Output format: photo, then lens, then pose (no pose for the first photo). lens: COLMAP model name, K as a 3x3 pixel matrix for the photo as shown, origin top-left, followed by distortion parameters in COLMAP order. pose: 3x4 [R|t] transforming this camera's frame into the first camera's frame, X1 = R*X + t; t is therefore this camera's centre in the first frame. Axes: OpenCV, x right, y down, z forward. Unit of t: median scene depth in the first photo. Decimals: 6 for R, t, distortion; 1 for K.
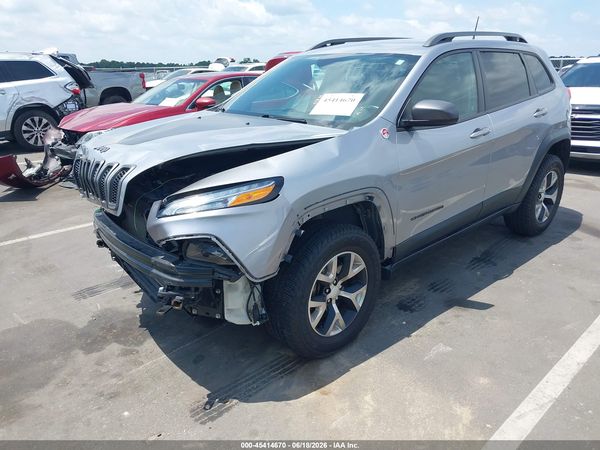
lens RADIAL K [[491.8, 0, 317.2], [0, 491.8, 183.1], [0, 0, 1]] dist [0.006509, -0.005279]
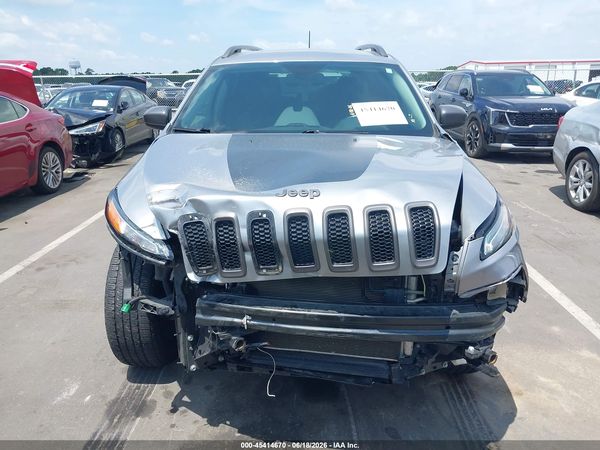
lens RADIAL K [[478.5, 0, 298.5], [0, 478.5, 209.5], [0, 0, 1]] dist [0.043047, -0.052654]
pose [[0.710660, -0.178868, 0.680418, -0.817023], [0.163323, 0.982663, 0.087740, -0.095501], [-0.684316, 0.048774, 0.727553, 0.510086]]
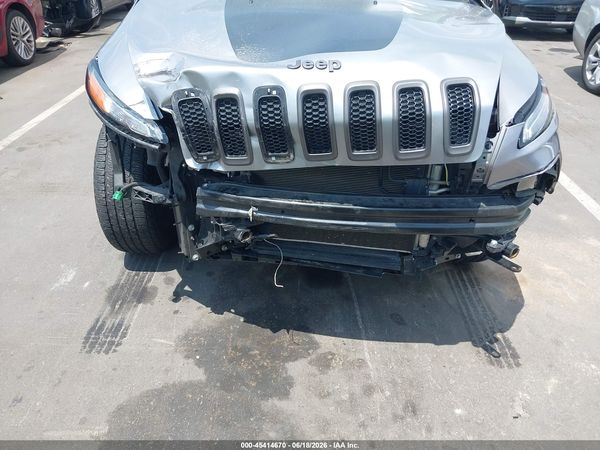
lens RADIAL K [[476.2, 0, 298.5], [0, 476.2, 213.7], [0, 0, 1]] dist [0.012078, -0.049700]
pose [[0.697068, -0.340616, 0.630933, -0.781877], [0.147058, 0.929168, 0.339148, -0.090149], [-0.701762, -0.143626, 0.697784, 0.592594]]
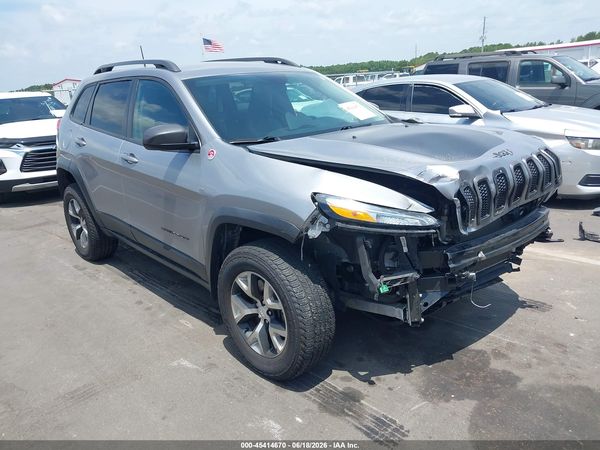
lens RADIAL K [[474.4, 0, 306.8], [0, 474.4, 210.6], [0, 0, 1]] dist [0.051575, -0.044152]
pose [[-0.004427, -0.256533, 0.966525, -1.267789], [0.297011, 0.922581, 0.246230, -0.284004], [-0.954864, 0.288159, 0.072109, 1.242077]]
